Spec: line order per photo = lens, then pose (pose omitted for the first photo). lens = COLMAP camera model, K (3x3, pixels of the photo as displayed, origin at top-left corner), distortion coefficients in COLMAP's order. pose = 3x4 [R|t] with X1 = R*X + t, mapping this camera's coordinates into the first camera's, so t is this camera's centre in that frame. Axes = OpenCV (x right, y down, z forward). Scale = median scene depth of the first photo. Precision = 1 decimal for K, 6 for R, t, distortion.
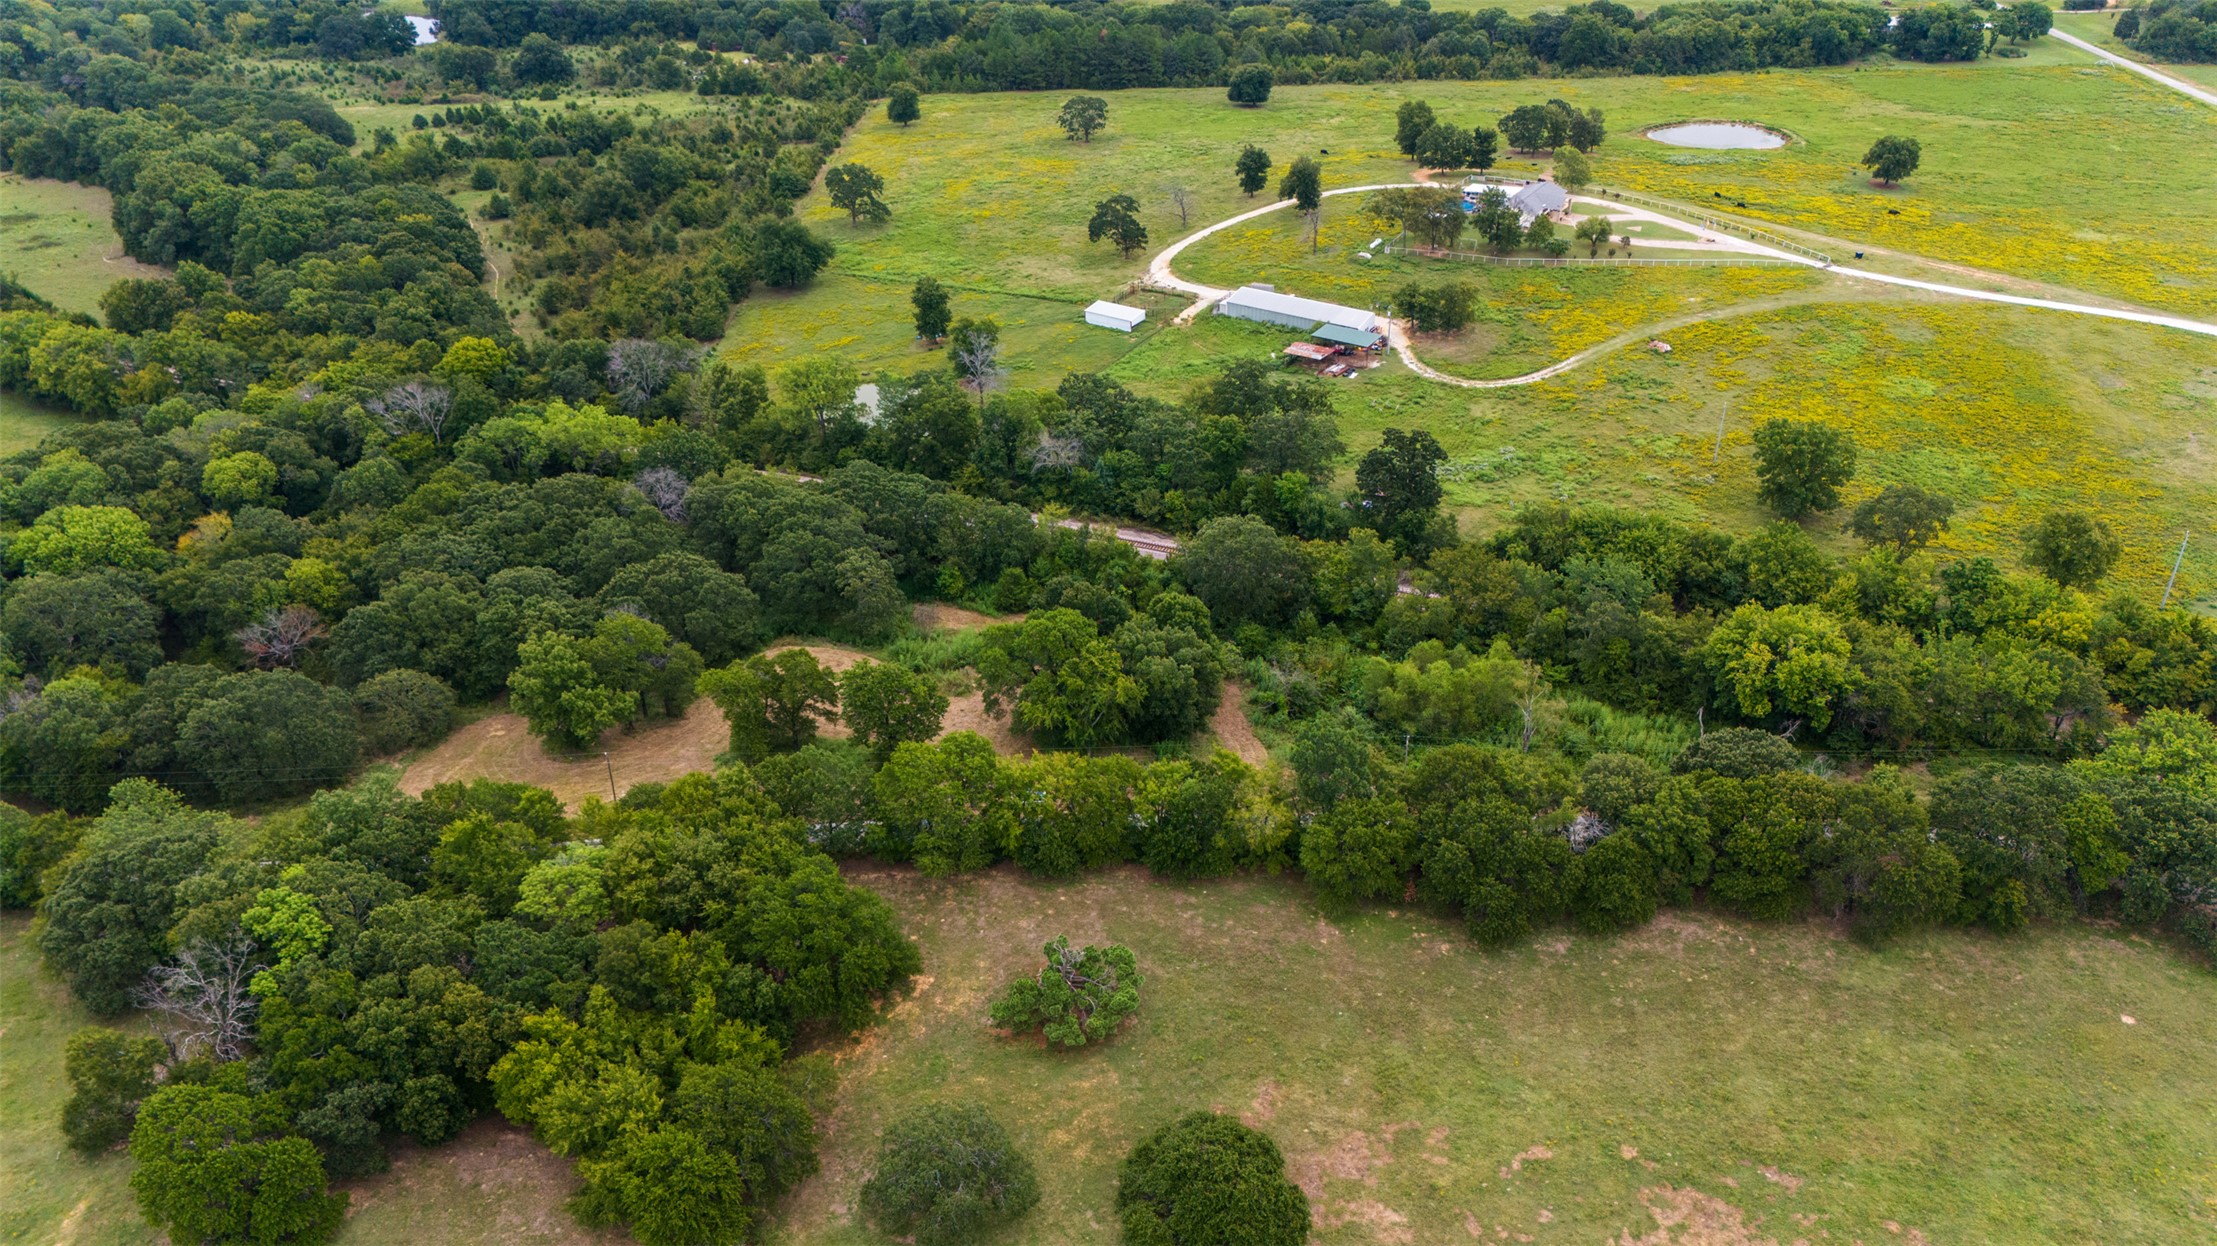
lens RADIAL K [[1630.1, 0, 1108.5], [0, 1630.1, 623.0], [0, 0, 1]] dist [0.091879, -0.093168]
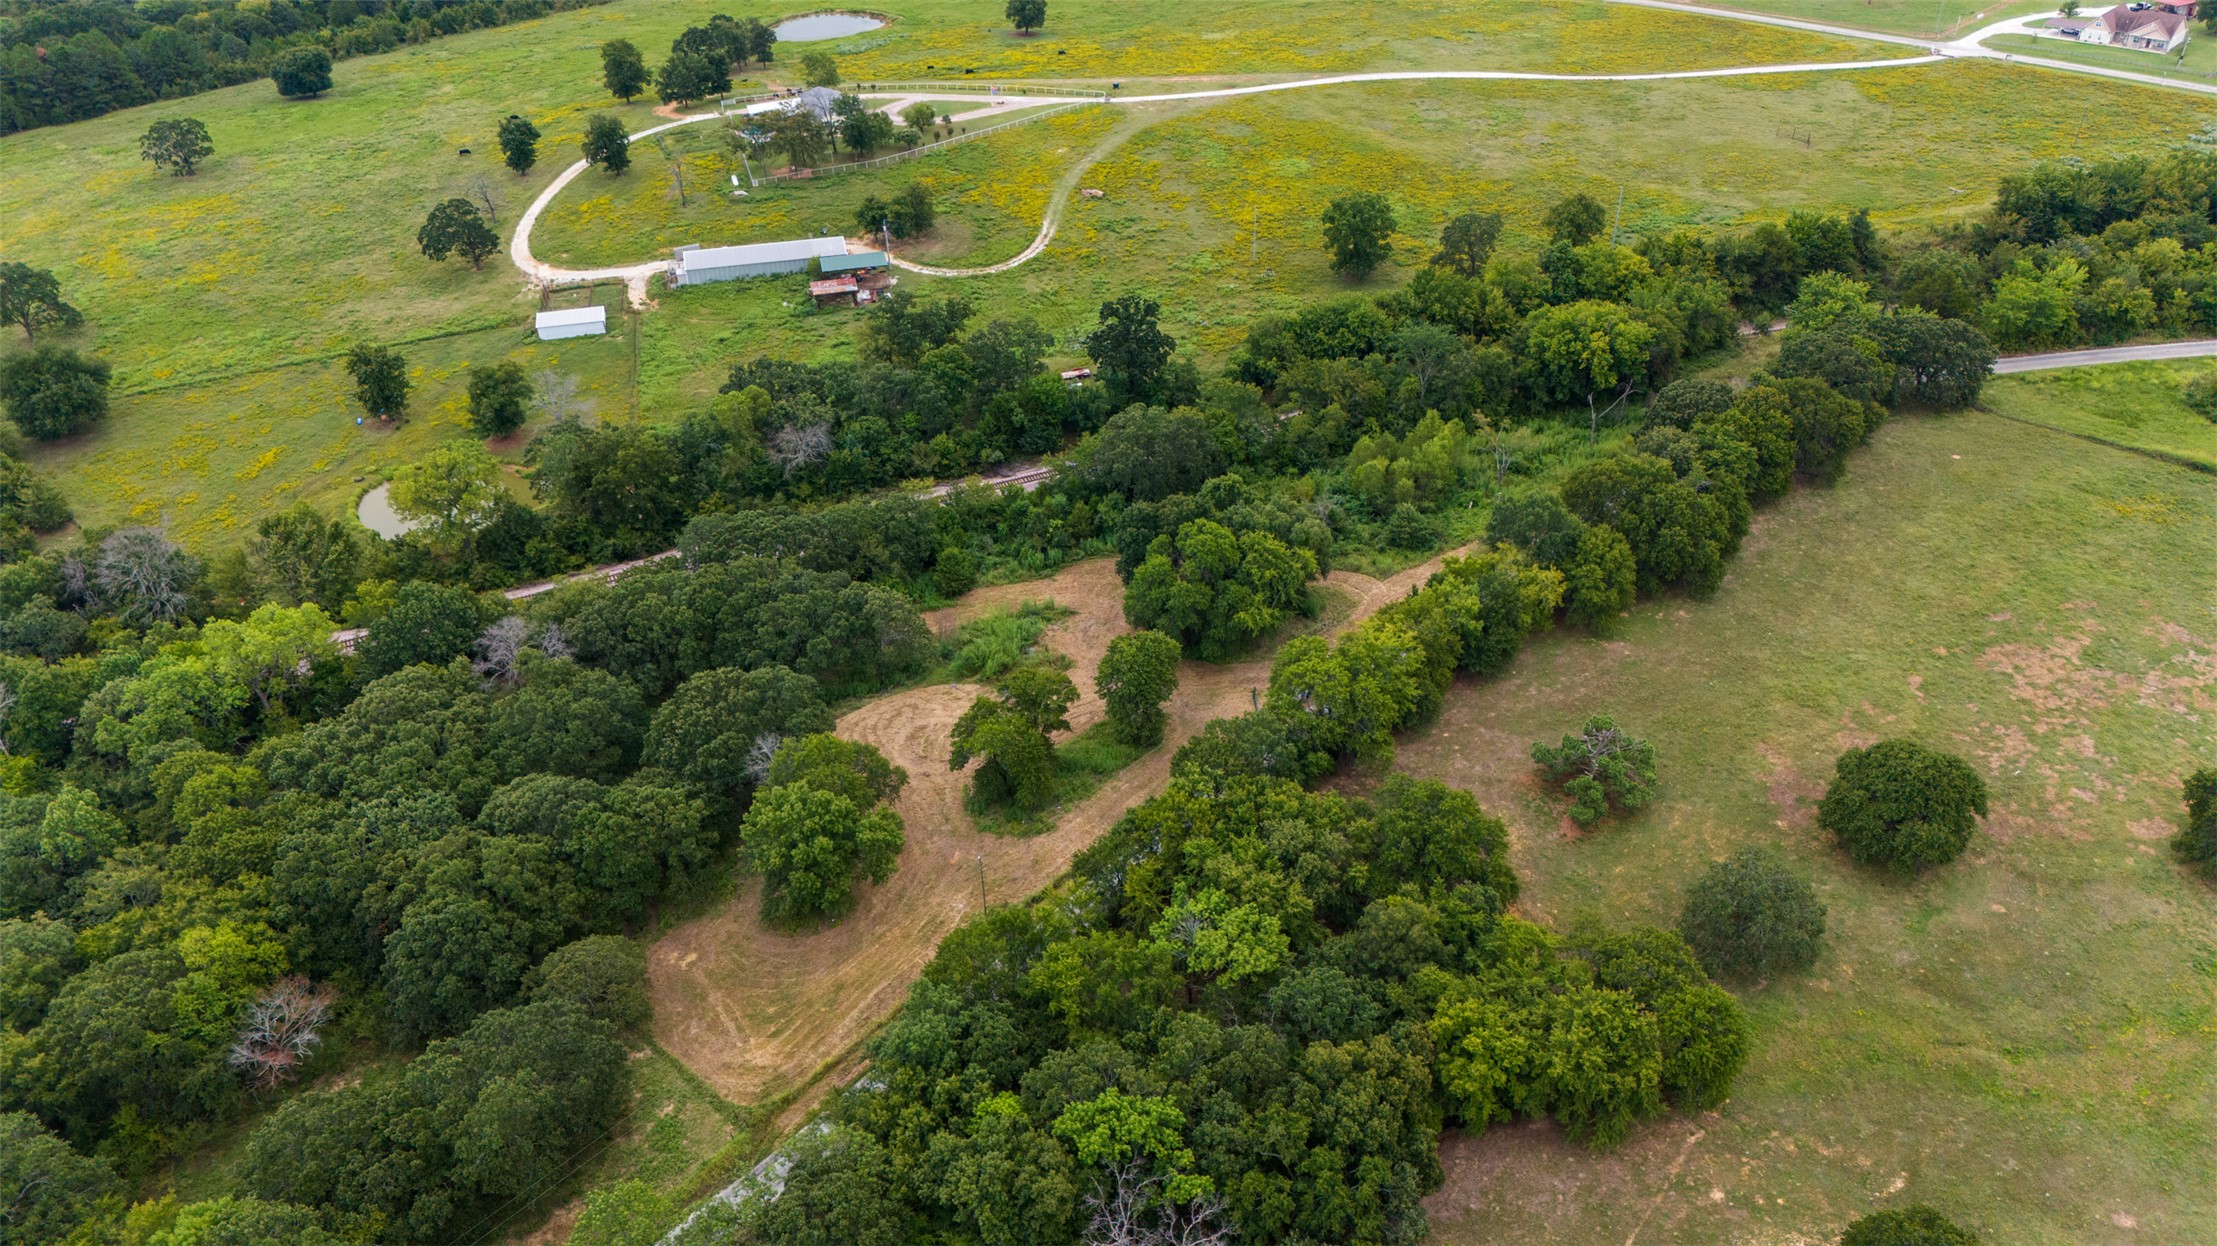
lens RADIAL K [[1630.1, 0, 1108.5], [0, 1630.1, 623.0], [0, 0, 1]] dist [0.091879, -0.093168]
pose [[0.692284, -0.408525, 0.594853, -0.392801], [0.385682, 0.906176, 0.173478, -0.082785], [-0.609912, 0.109328, 0.784891, 0.138222]]
